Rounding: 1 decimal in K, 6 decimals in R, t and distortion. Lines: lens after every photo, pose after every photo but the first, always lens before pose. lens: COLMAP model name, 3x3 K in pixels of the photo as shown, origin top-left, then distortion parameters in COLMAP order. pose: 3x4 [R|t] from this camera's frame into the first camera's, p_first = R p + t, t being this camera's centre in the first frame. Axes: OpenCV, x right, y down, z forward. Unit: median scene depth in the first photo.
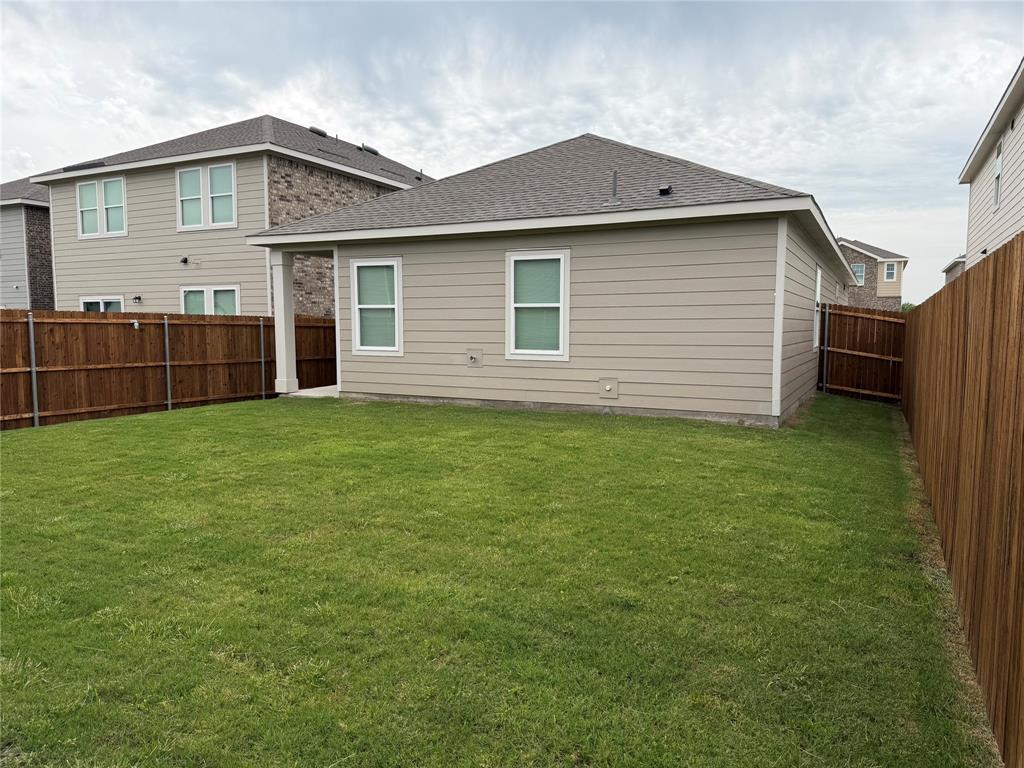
lens RADIAL K [[728.3, 0, 514.2], [0, 728.3, 390.9], [0, 0, 1]] dist [0.034329, -0.043665]
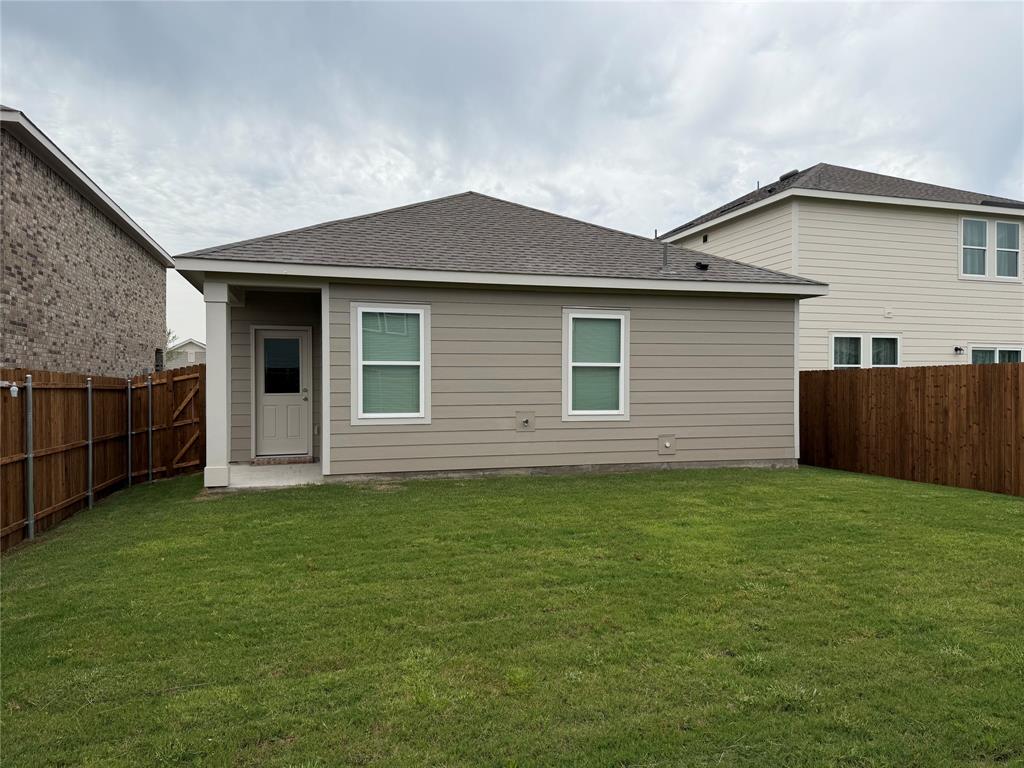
lens RADIAL K [[728.3, 0, 517.9], [0, 728.3, 379.0], [0, 0, 1]] dist [0.034329, -0.043665]
pose [[0.727883, -0.000739, 0.685701, -0.583255], [0.067020, 0.995288, -0.070071, -0.030402], [-0.682418, 0.096959, 0.724503, 0.299389]]
